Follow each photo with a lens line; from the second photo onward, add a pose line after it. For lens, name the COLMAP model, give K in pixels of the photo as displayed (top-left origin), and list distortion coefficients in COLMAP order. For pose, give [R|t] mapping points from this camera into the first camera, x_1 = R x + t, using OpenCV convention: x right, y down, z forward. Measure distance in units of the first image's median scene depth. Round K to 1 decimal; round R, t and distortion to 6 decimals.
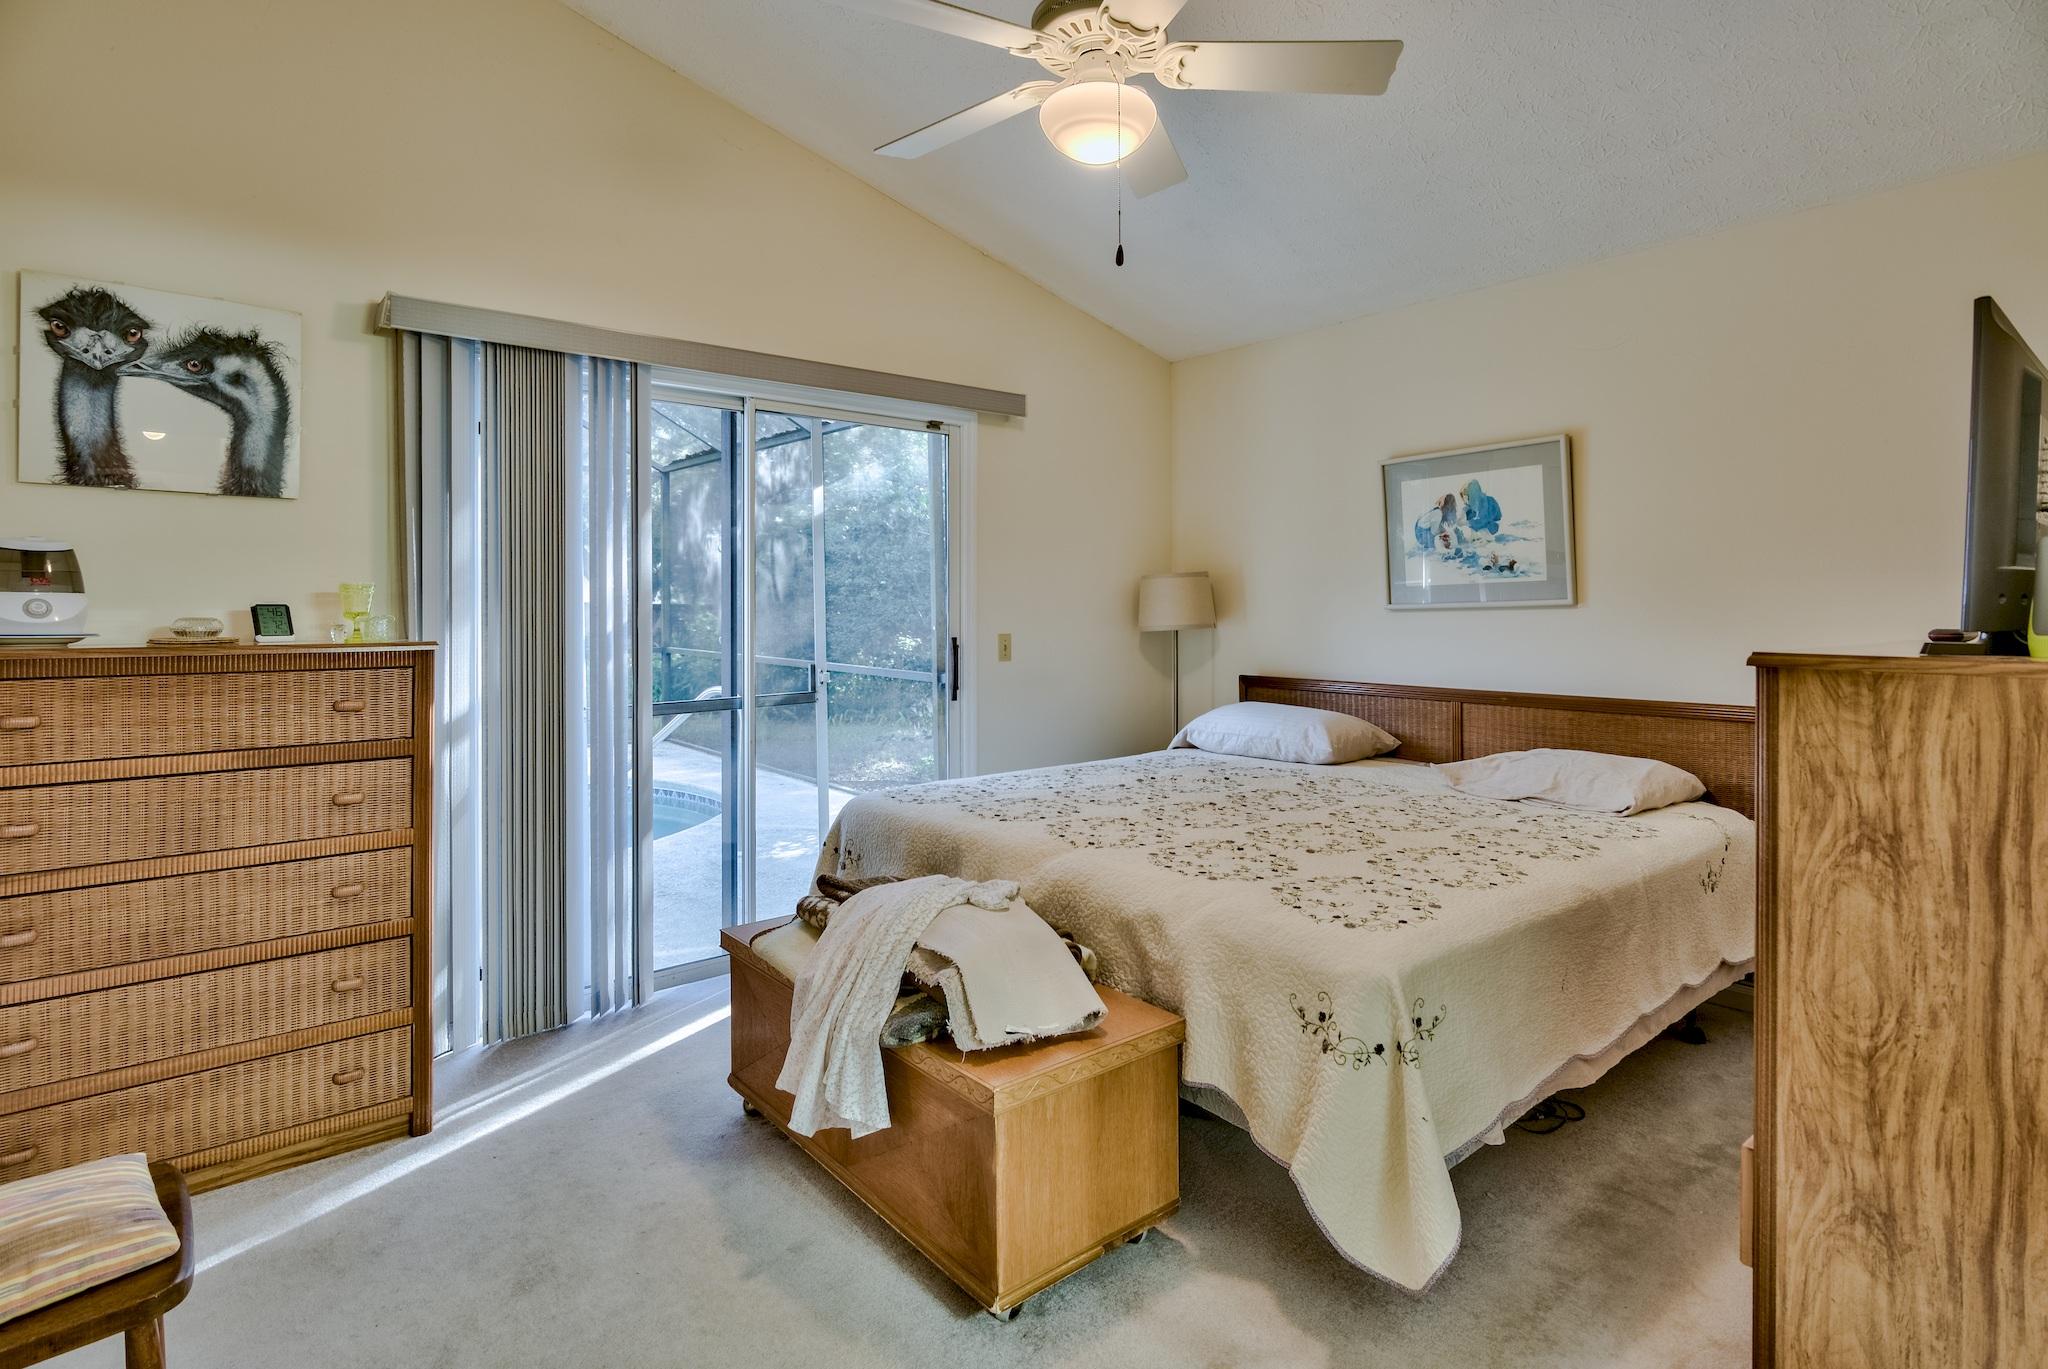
lens RADIAL K [[1011.8, 0, 1049.3], [0, 1011.8, 617.7], [0, 0, 1]] dist [-0.004779, -0.001917]
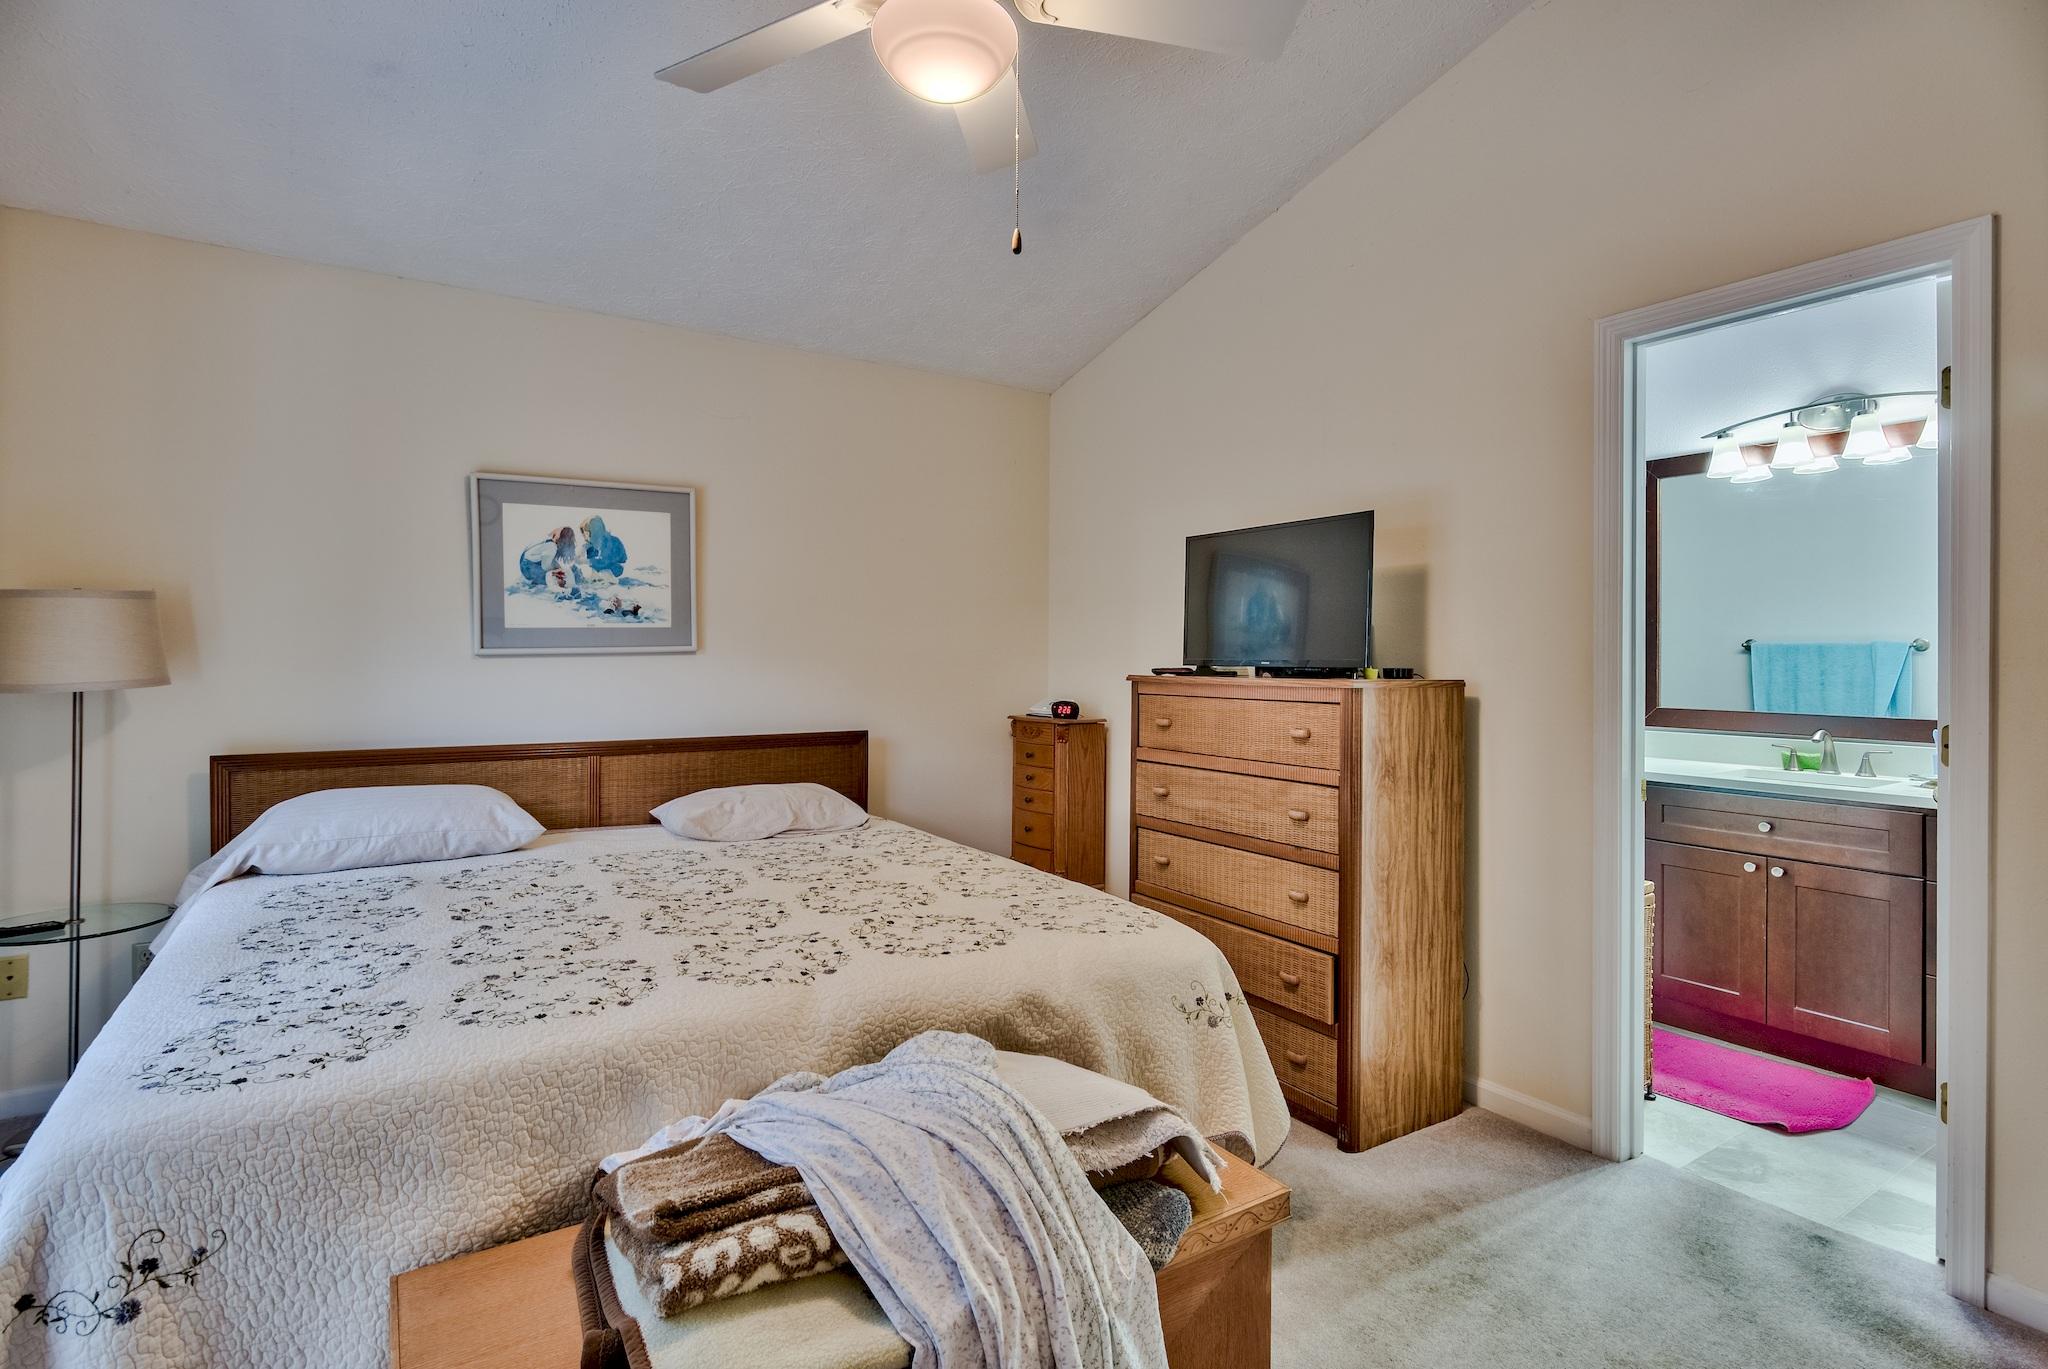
lens RADIAL K [[969.2, 0, 1027.4], [0, 969.2, 672.1], [0, 0, 1]] dist [-0.005457, -0.000295]
pose [[0.155080, -0.013824, 0.987805, -0.402622], [0.005620, 0.999898, 0.013111, -0.002224], [-0.987886, 0.003518, 0.155142, 0.472179]]
